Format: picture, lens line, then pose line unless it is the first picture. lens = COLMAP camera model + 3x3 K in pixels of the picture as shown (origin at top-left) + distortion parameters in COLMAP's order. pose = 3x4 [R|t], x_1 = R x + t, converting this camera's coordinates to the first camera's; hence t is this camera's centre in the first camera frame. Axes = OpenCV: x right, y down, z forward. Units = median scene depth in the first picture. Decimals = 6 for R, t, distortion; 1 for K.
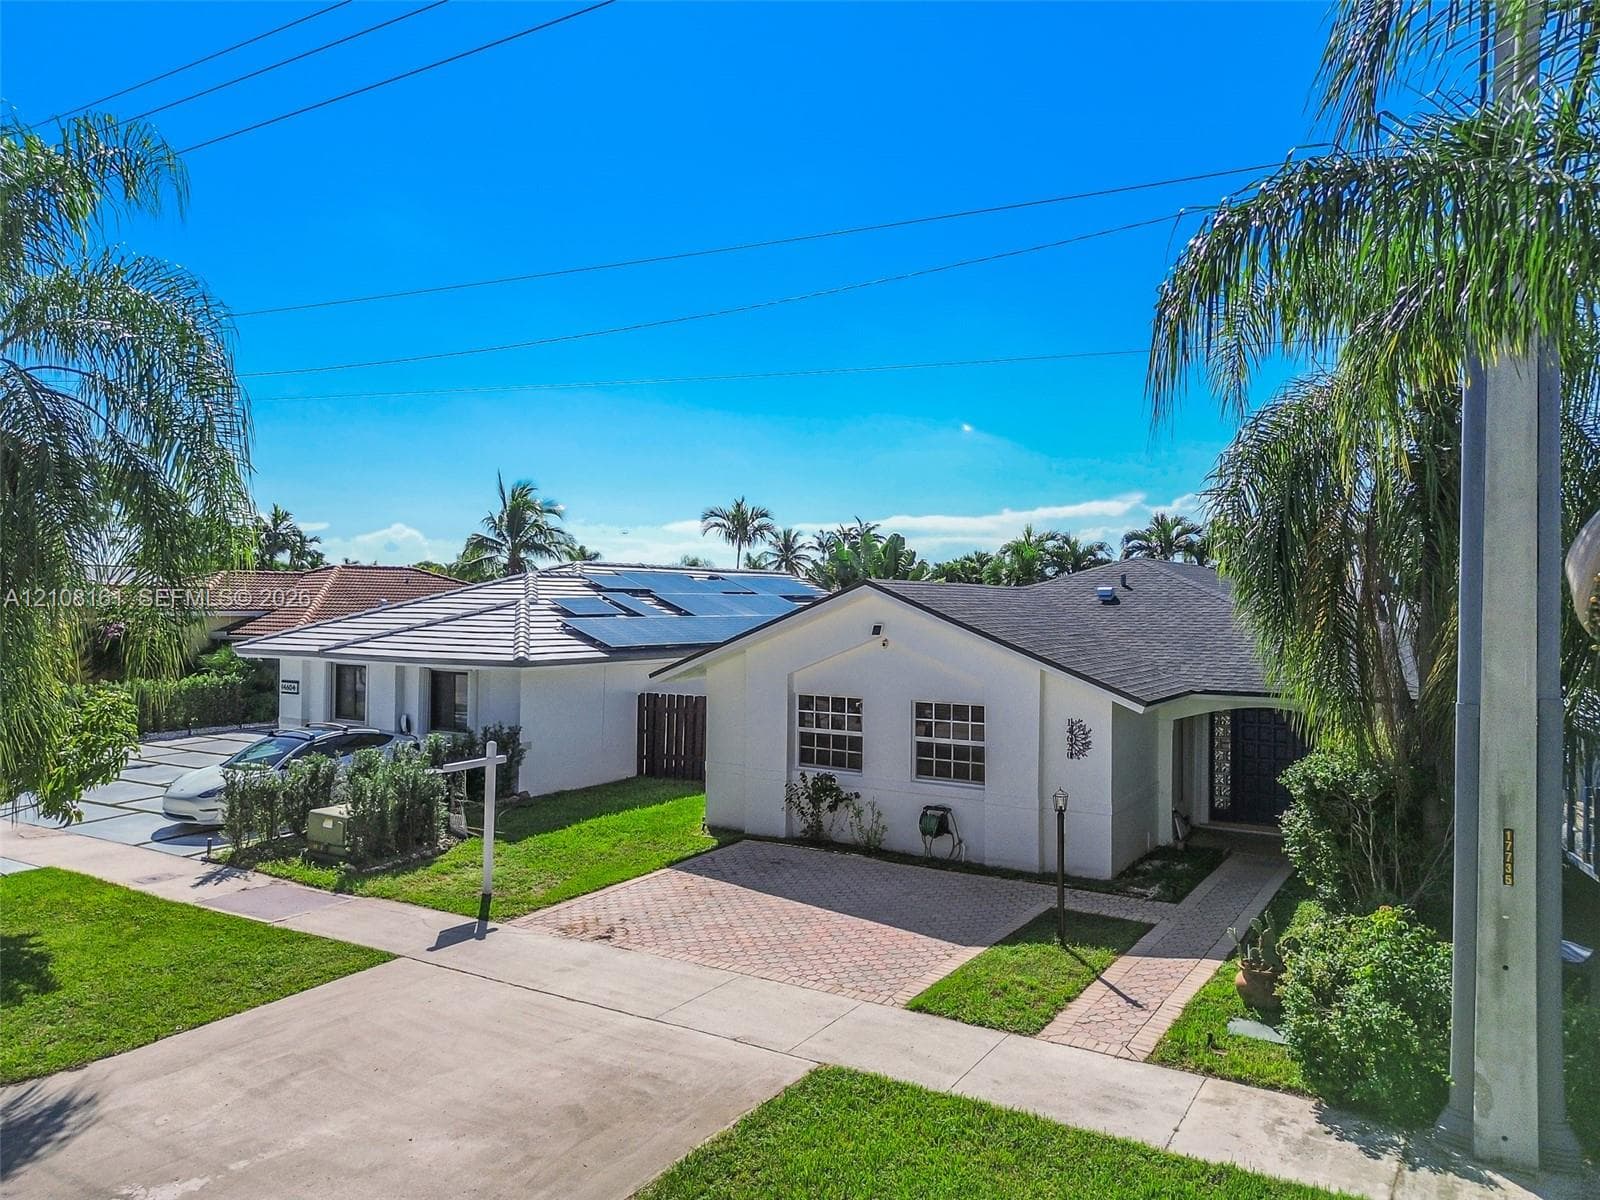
lens RADIAL K [[1131.1, 0, 797.1], [0, 1131.1, 598.4], [0, 0, 1]] dist [0.005616, -0.001046]
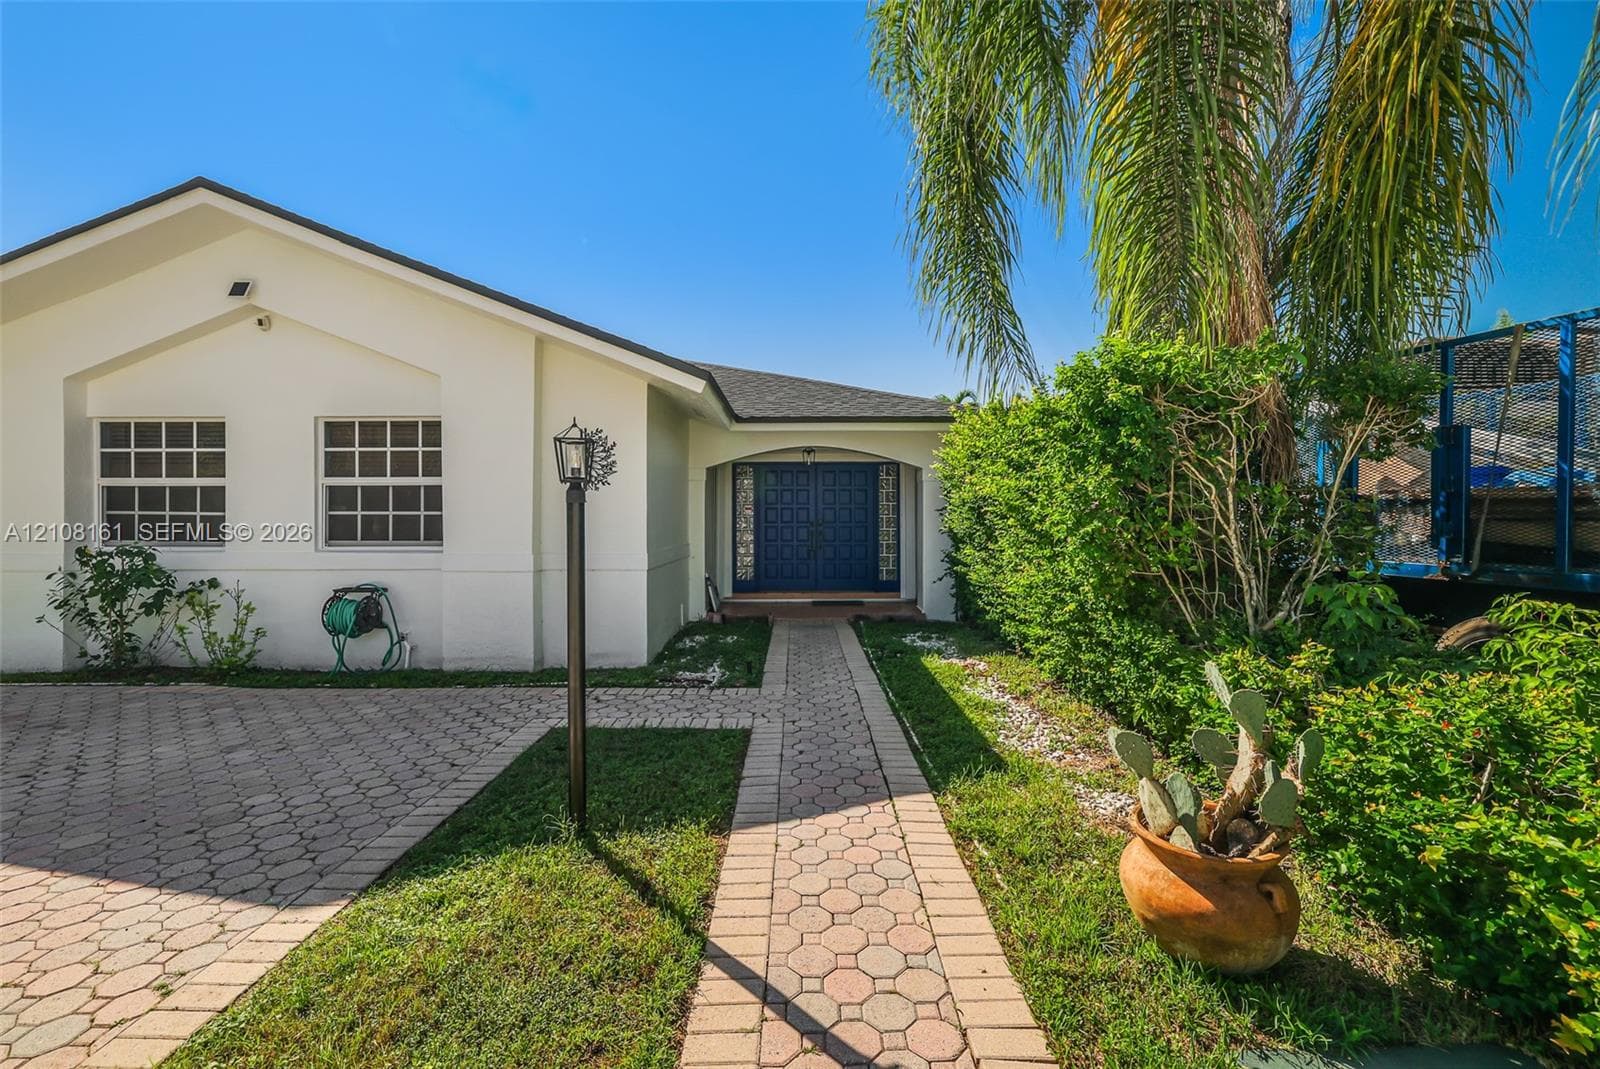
lens RADIAL K [[682.7, 0, 798.2], [0, 682.7, 509.5], [0, 0, 1]] dist [0.007059, -0.001607]
pose [[0.845708, -0.001114, 0.533644, 0.127134], [0.003267, 0.999990, -0.003090, 0.144983], [-0.533636, 0.004357, 0.845703, 0.562284]]
